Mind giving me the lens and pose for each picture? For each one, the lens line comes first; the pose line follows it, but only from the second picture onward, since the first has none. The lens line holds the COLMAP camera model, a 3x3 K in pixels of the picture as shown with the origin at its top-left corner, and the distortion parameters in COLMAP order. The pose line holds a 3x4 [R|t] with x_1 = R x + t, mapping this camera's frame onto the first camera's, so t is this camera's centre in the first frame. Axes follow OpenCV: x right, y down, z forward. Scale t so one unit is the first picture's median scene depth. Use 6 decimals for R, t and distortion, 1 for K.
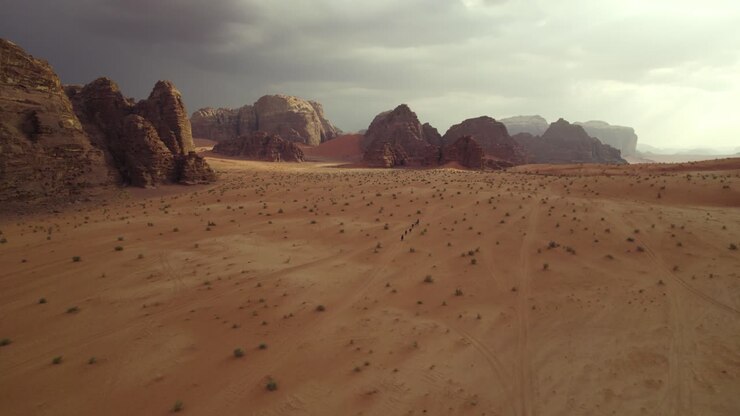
lens RADIAL K [[518.8, 0, 367.5], [0, 518.8, 207.1], [0, 0, 1]] dist [0.008232, -0.003371]
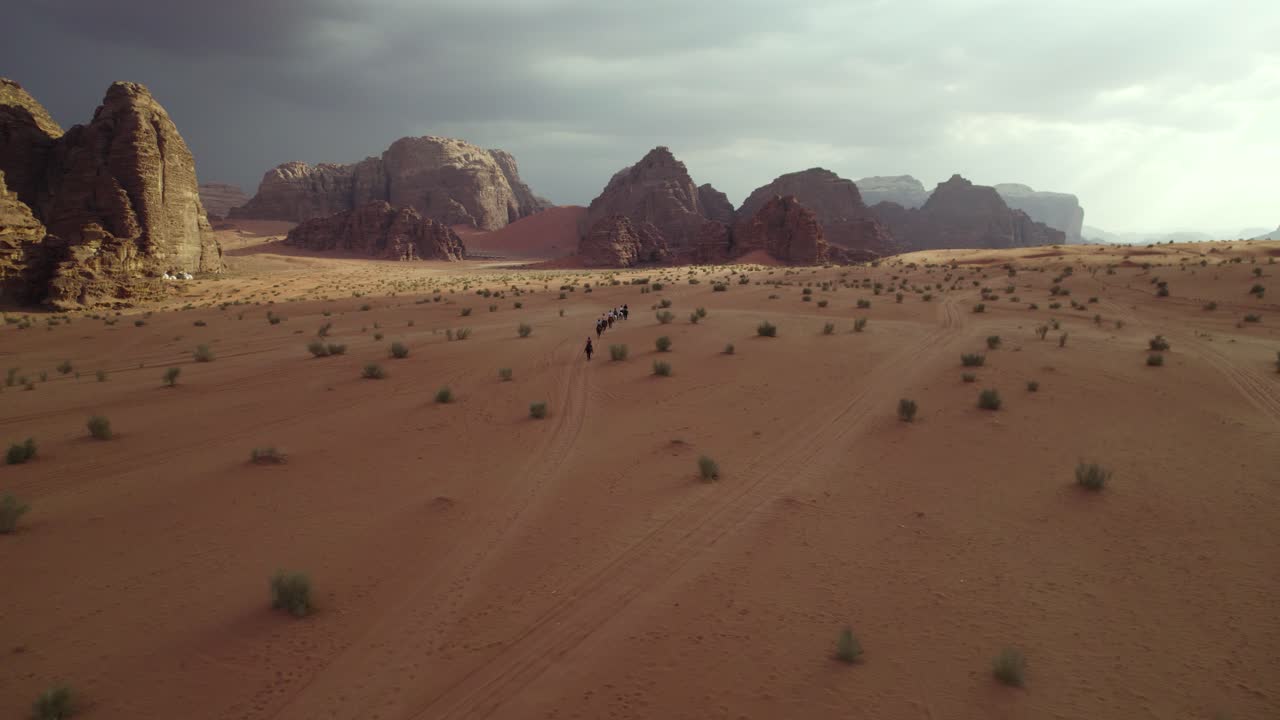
lens RADIAL K [[897.3, 0, 643.4], [0, 897.3, 357.6], [0, 0, 1]] dist [0.008232, -0.003371]
pose [[0.999266, -0.018178, 0.033706, 0.018035], [0.017601, 0.999695, 0.017336, -0.003762], [-0.034011, -0.016730, 0.999281, 0.101434]]
